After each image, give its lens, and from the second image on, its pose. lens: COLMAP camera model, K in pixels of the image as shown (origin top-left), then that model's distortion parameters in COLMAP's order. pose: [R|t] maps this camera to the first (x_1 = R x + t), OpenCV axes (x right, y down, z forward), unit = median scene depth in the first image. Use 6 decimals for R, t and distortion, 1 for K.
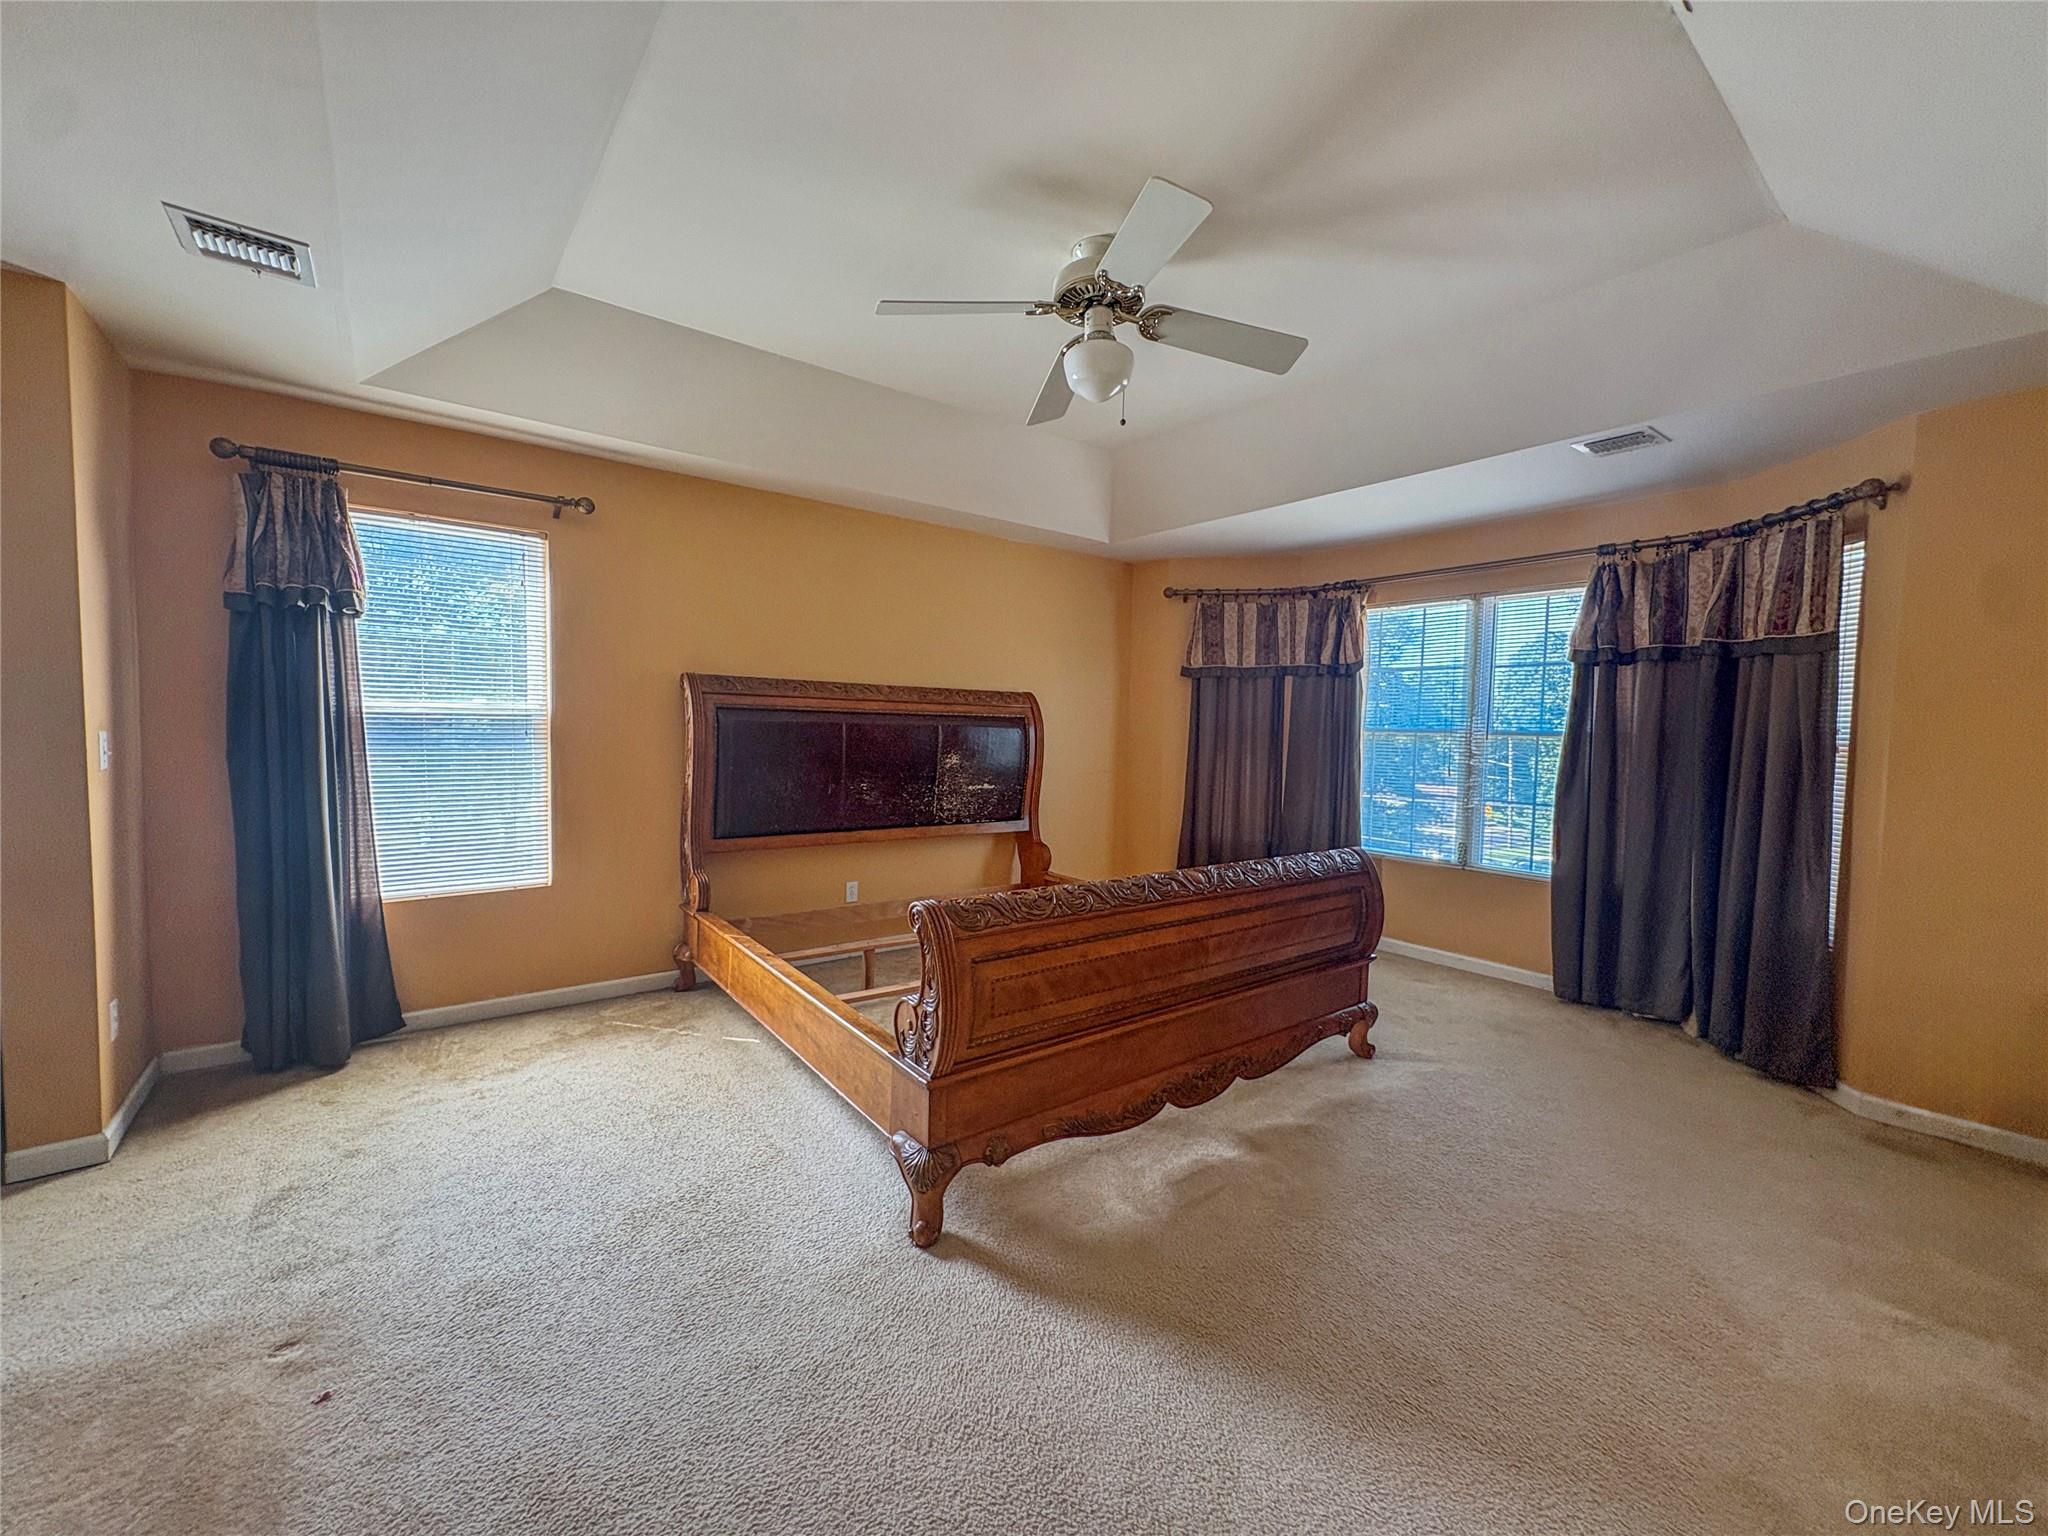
lens RADIAL K [[814.6, 0, 1022.4], [0, 814.6, 765.5], [0, 0, 1]] dist [0.000322, 0.000638]
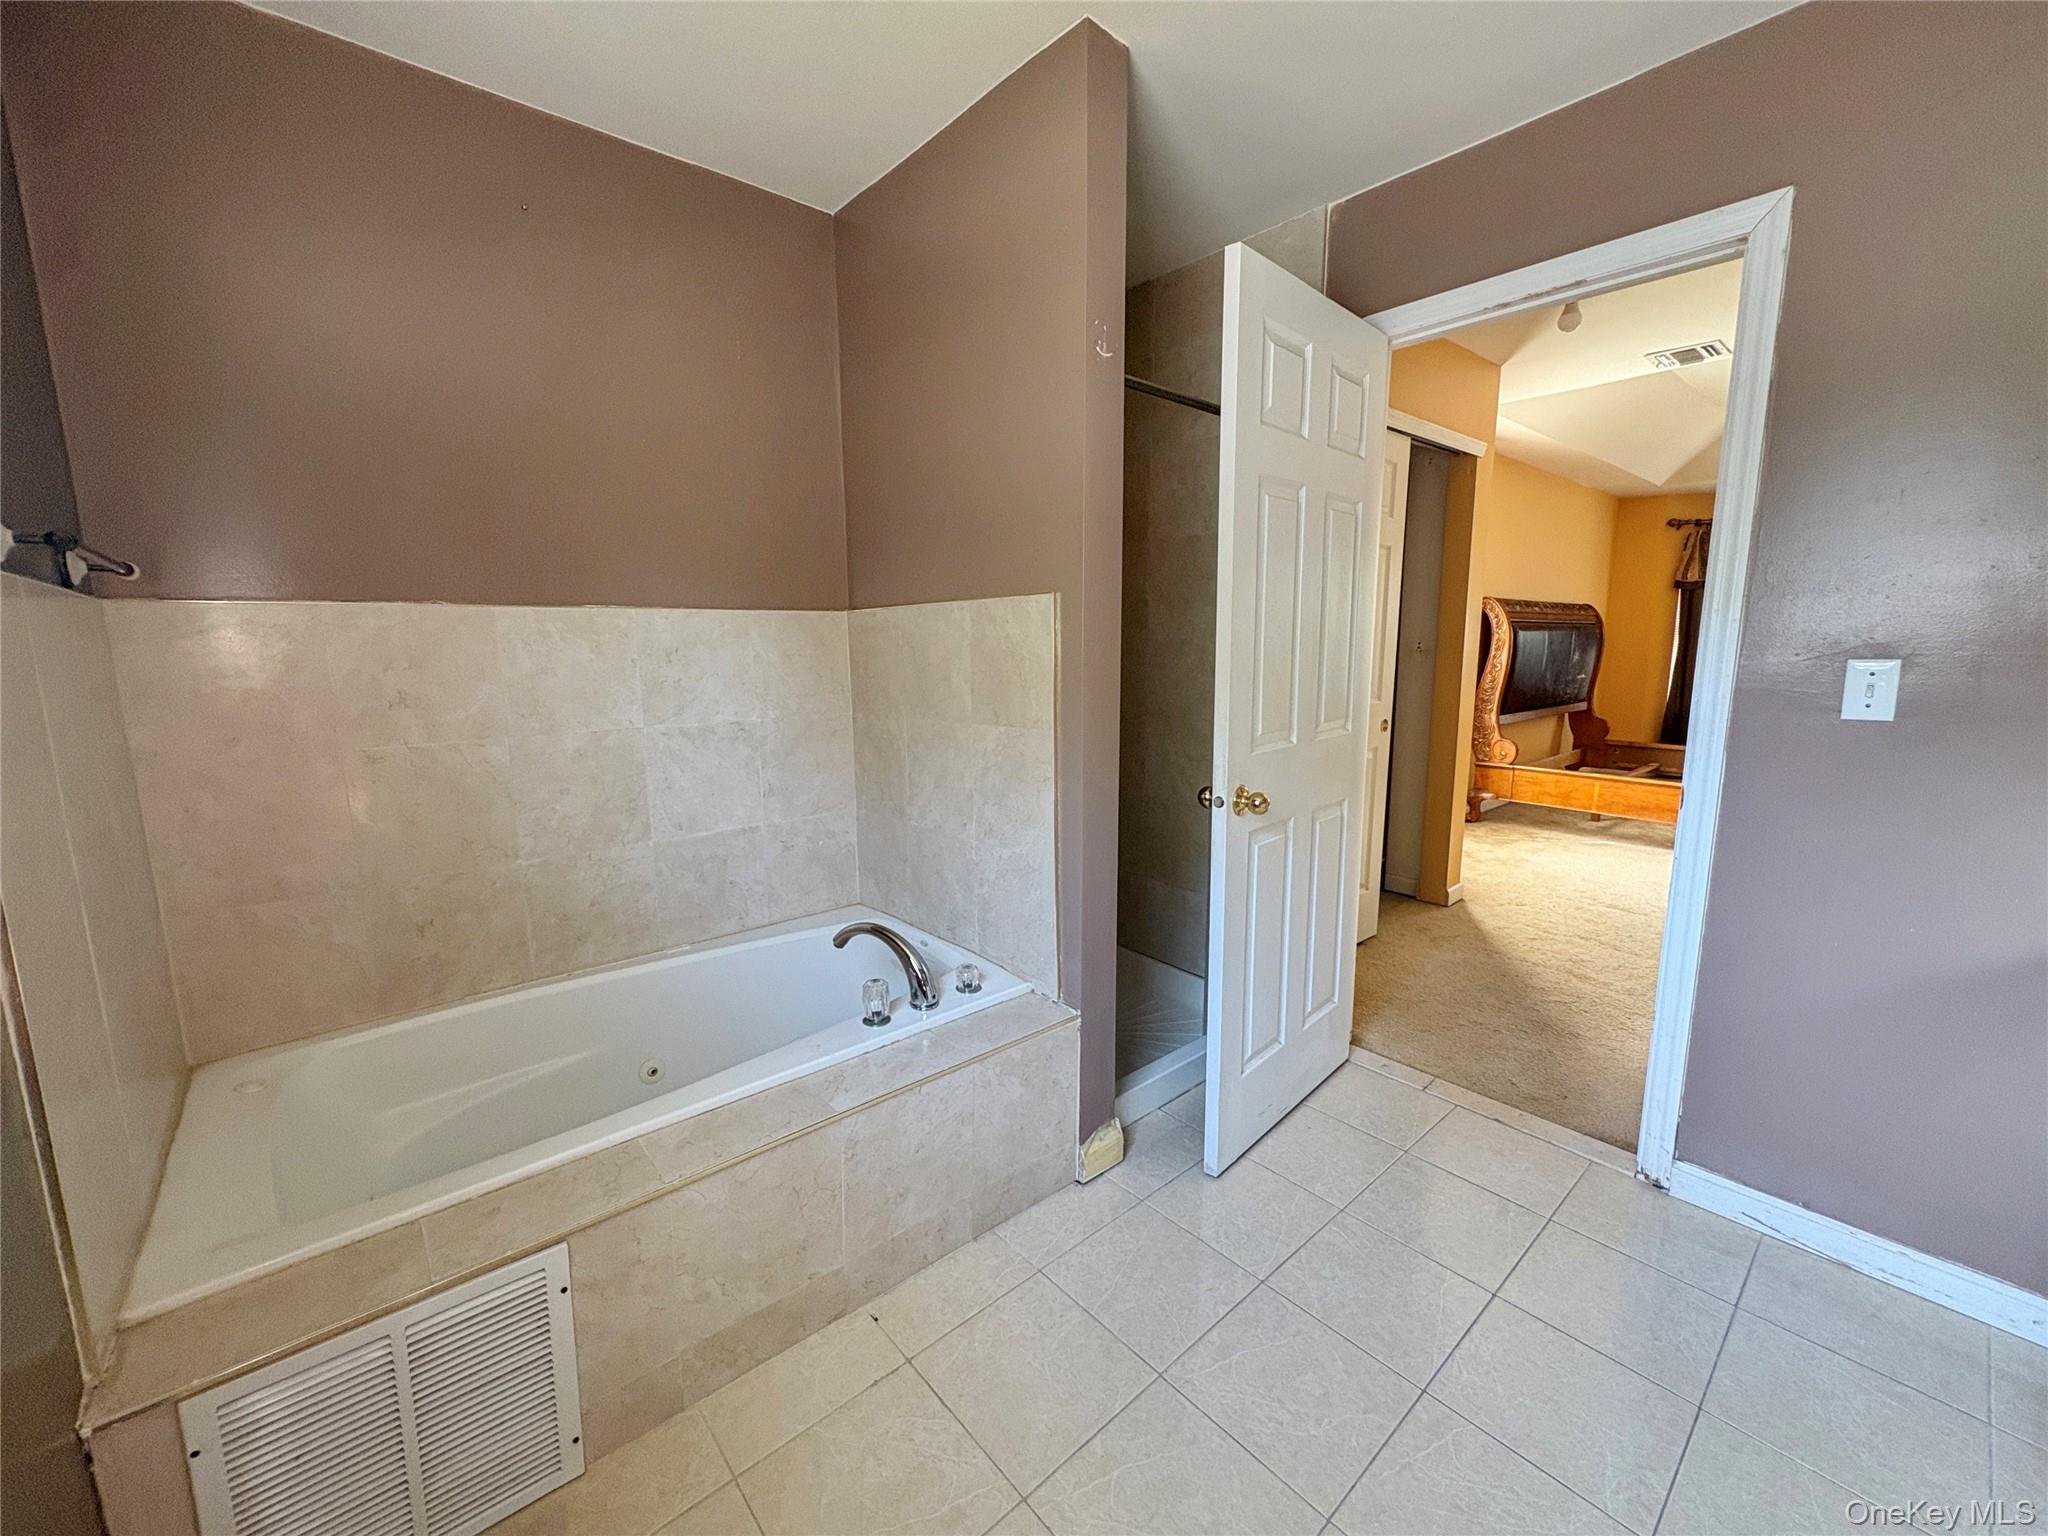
lens RADIAL K [[814.6, 0, 1022.4], [0, 814.6, 765.5], [0, 0, 1]] dist [0.000322, 0.000638]
pose [[0.991329, -0.058076, 0.117876, -1.060561], [0.045042, 0.992869, 0.110372, -0.017554], [-0.123445, -0.104105, 0.986876, -0.207684]]
